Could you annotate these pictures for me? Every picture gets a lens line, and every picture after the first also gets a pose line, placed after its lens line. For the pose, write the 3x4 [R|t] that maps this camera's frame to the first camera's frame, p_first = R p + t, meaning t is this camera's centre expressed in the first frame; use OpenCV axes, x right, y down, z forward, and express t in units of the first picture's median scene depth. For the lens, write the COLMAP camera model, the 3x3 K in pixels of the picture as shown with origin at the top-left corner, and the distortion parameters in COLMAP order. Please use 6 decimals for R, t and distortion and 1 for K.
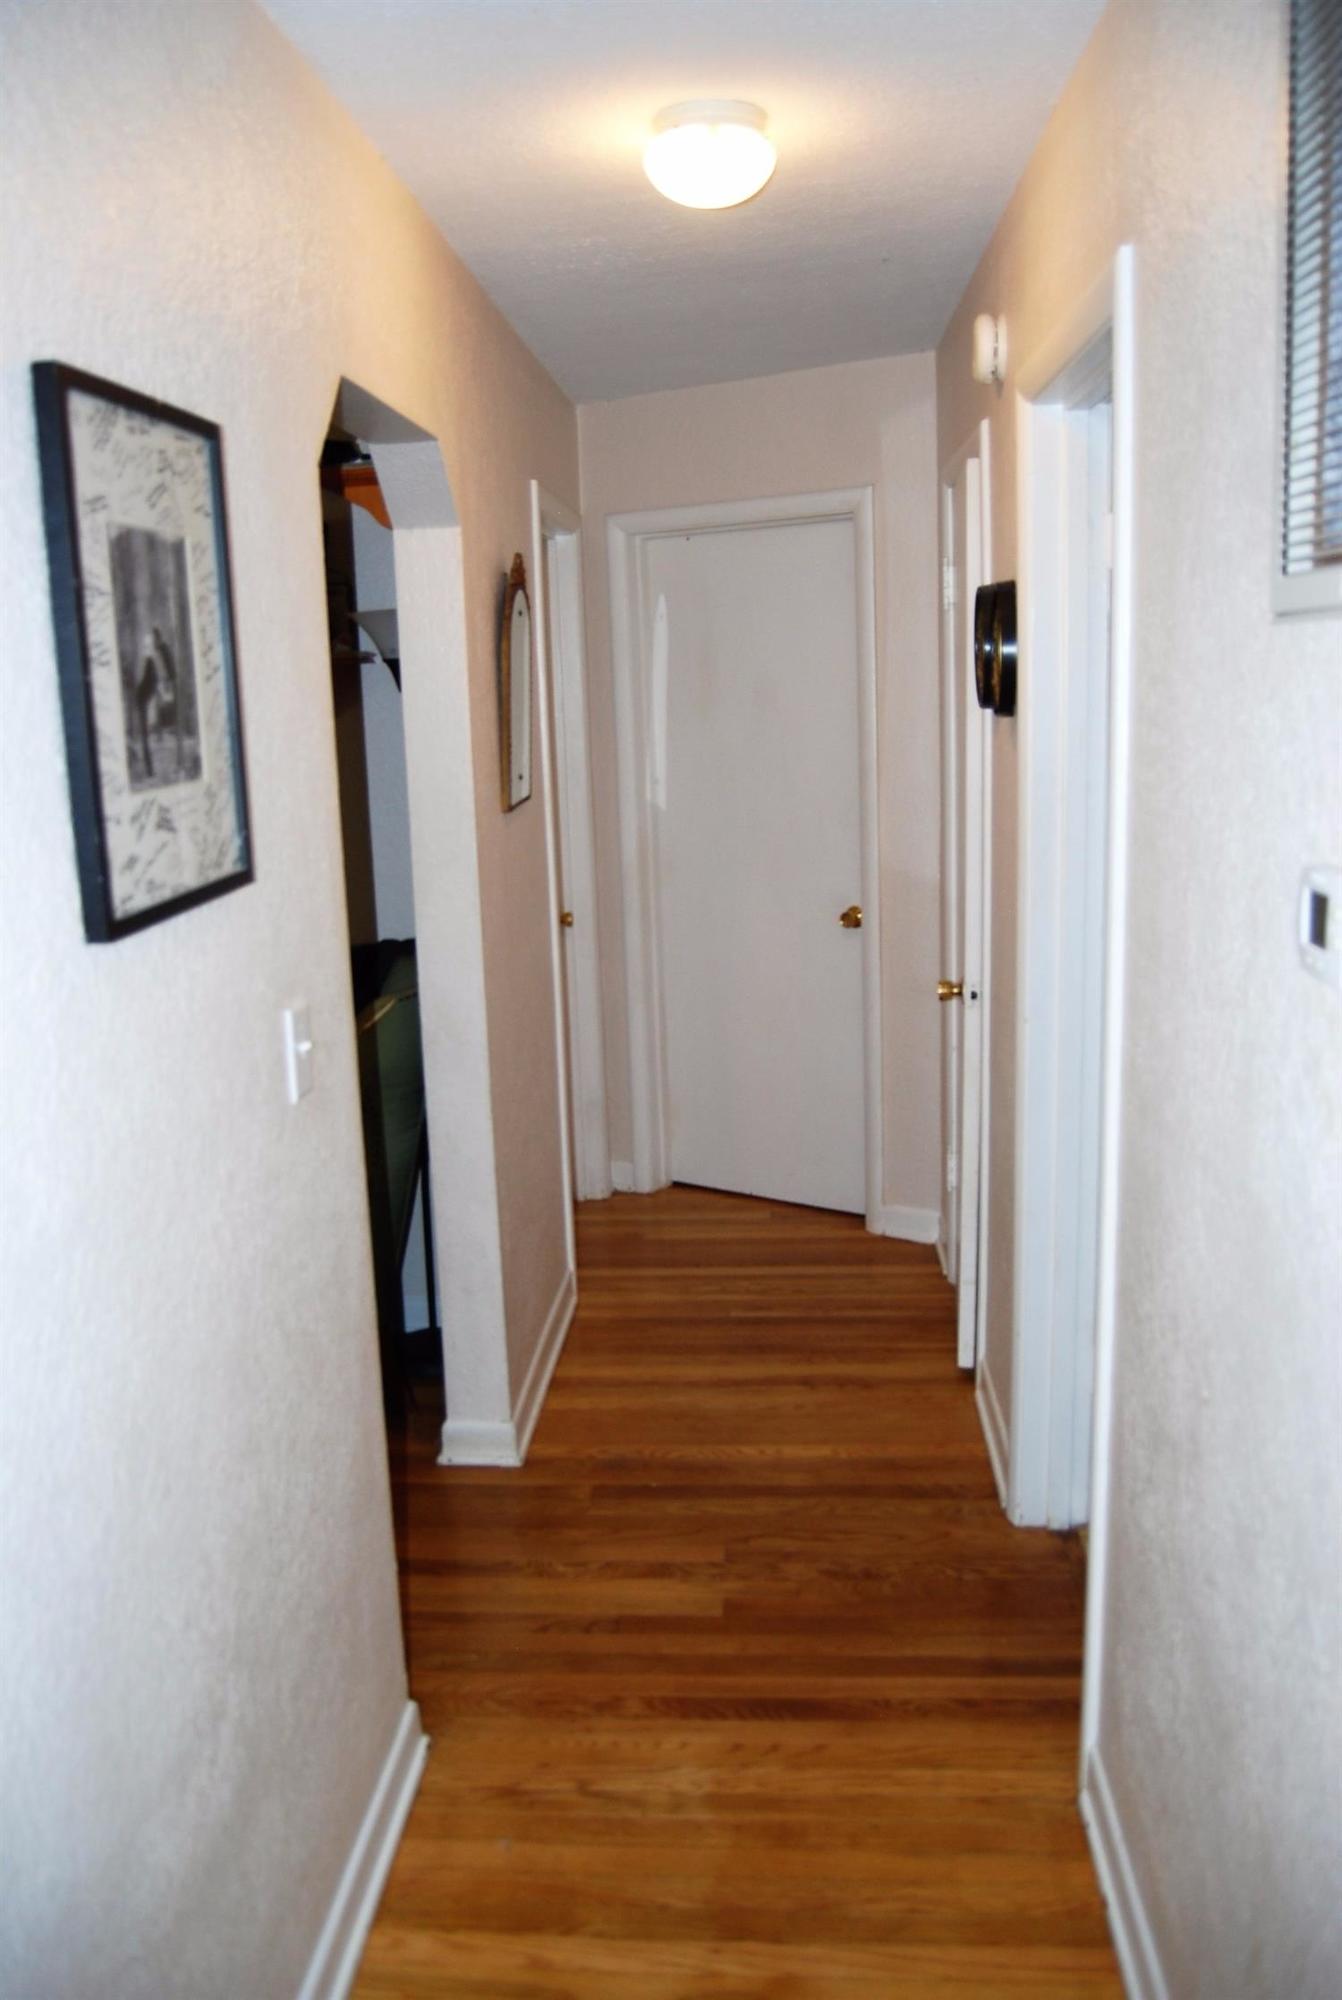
lens RADIAL K [[1571.4, 0, 671.0], [0, 1571.4, 1000.0], [0, 0, 1]] dist [-0.089287, 0.029764]
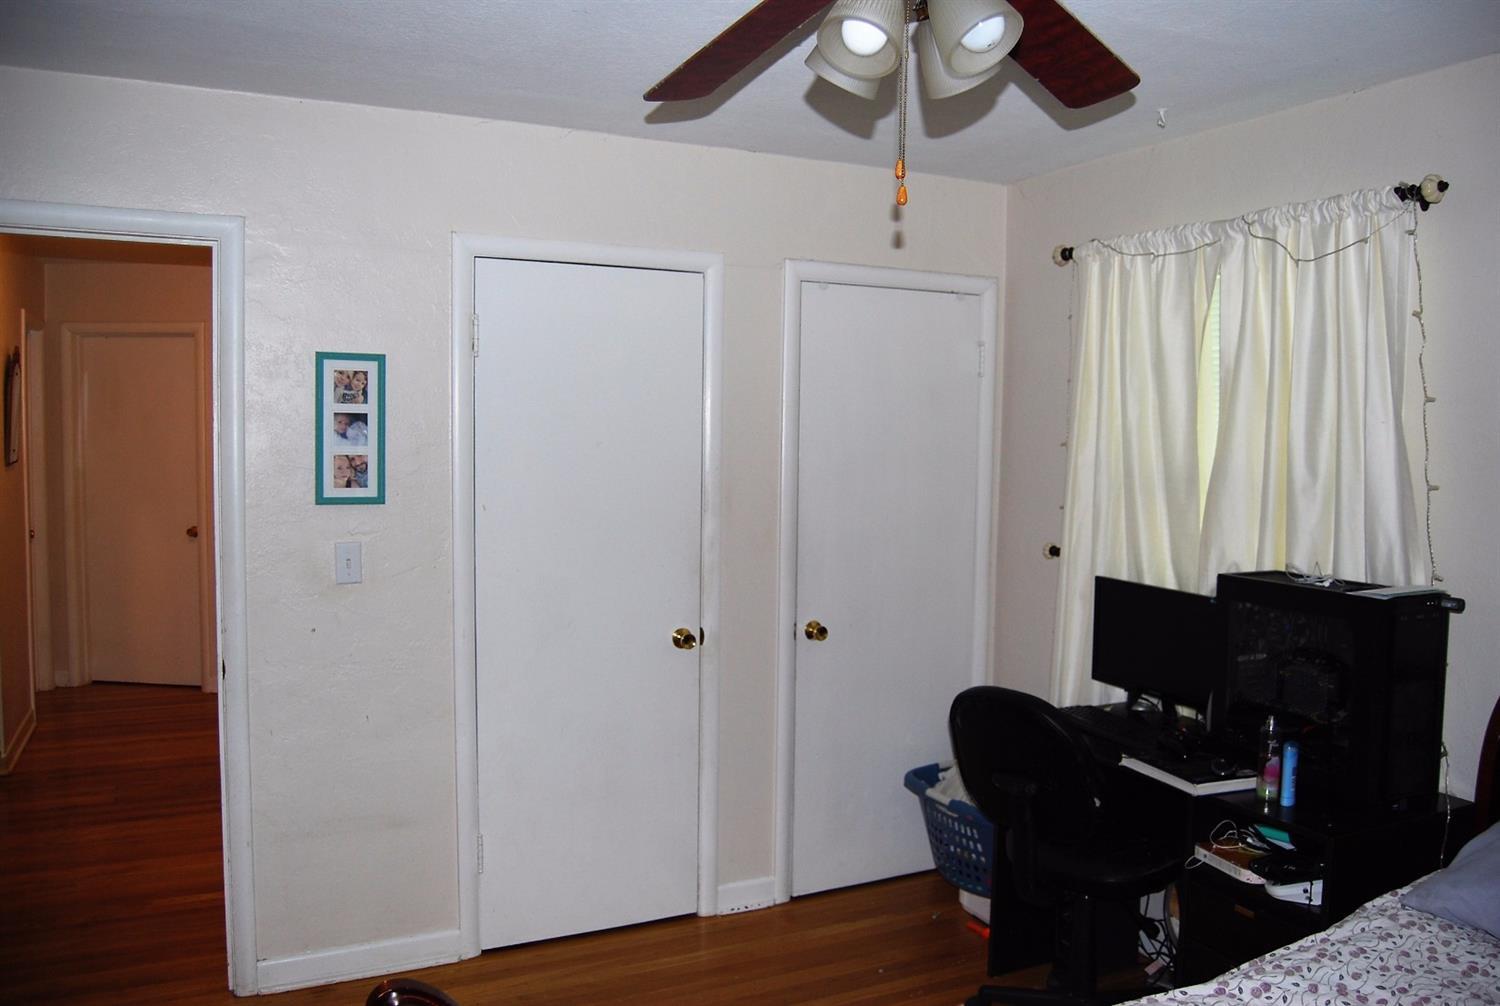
lens RADIAL K [[1178.5, 0, 772.8], [0, 1178.5, 501.3], [0, 0, 1]] dist [-0.089287, 0.029764]
pose [[0.862332, 0.015746, 0.506098, 0.007599], [0.054067, 0.990938, -0.122954, 0.129451], [-0.503448, 0.133391, 0.853667, -0.623355]]
